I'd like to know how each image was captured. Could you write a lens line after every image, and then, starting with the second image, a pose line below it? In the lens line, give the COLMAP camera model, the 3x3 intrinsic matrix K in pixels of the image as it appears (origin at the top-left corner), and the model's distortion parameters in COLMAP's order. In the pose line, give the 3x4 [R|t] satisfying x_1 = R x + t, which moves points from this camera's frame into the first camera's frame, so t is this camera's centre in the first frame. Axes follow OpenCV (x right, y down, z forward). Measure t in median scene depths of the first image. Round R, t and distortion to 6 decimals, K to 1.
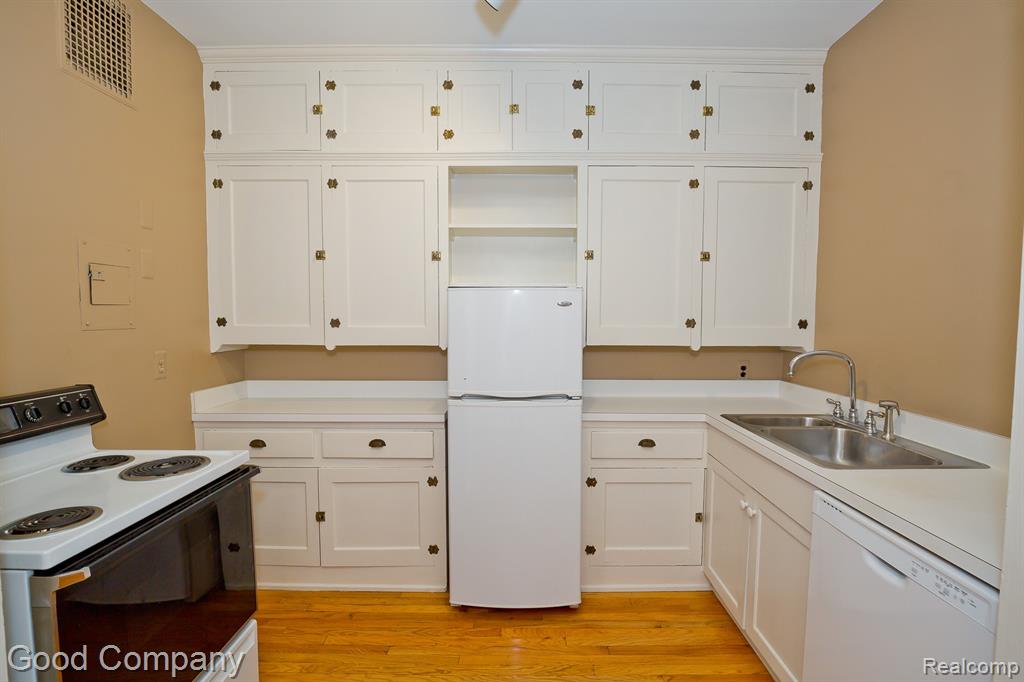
lens RADIAL K [[470.2, 0, 511.3], [0, 470.2, 344.8], [0, 0, 1]] dist [-0.025013, 0.000878]
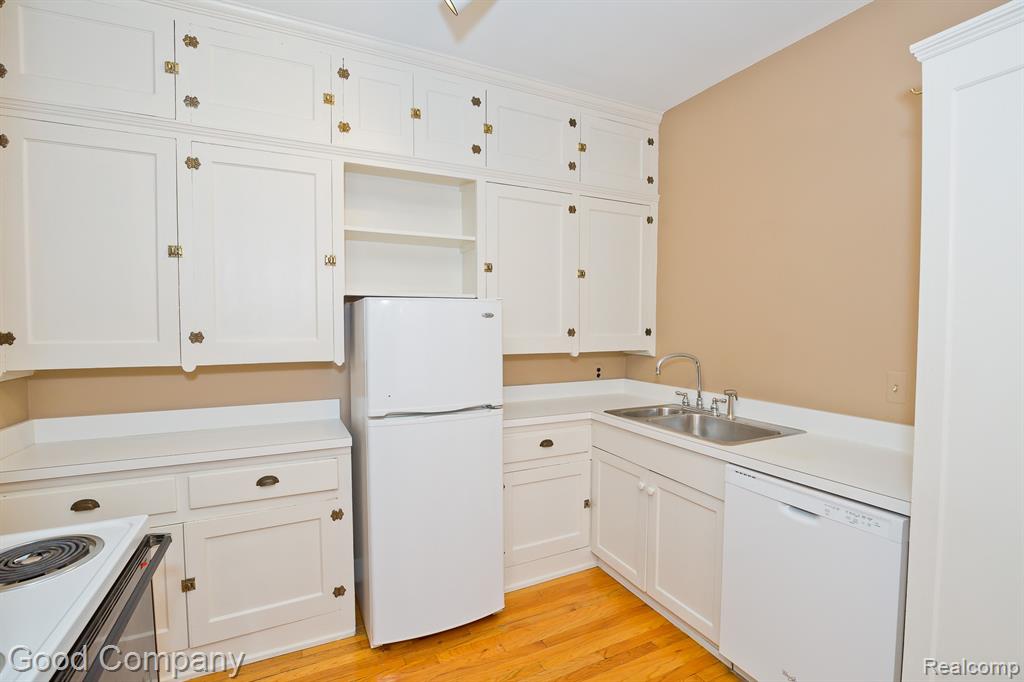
lens RADIAL K [[470.2, 0, 510.3], [0, 470.2, 339.3], [0, 0, 1]] dist [-0.025013, 0.000878]
pose [[0.895496, -0.018416, 0.444689, -0.261867], [0.026702, 0.999567, -0.012377, -0.019981], [-0.444268, 0.022957, 0.895600, 0.057266]]
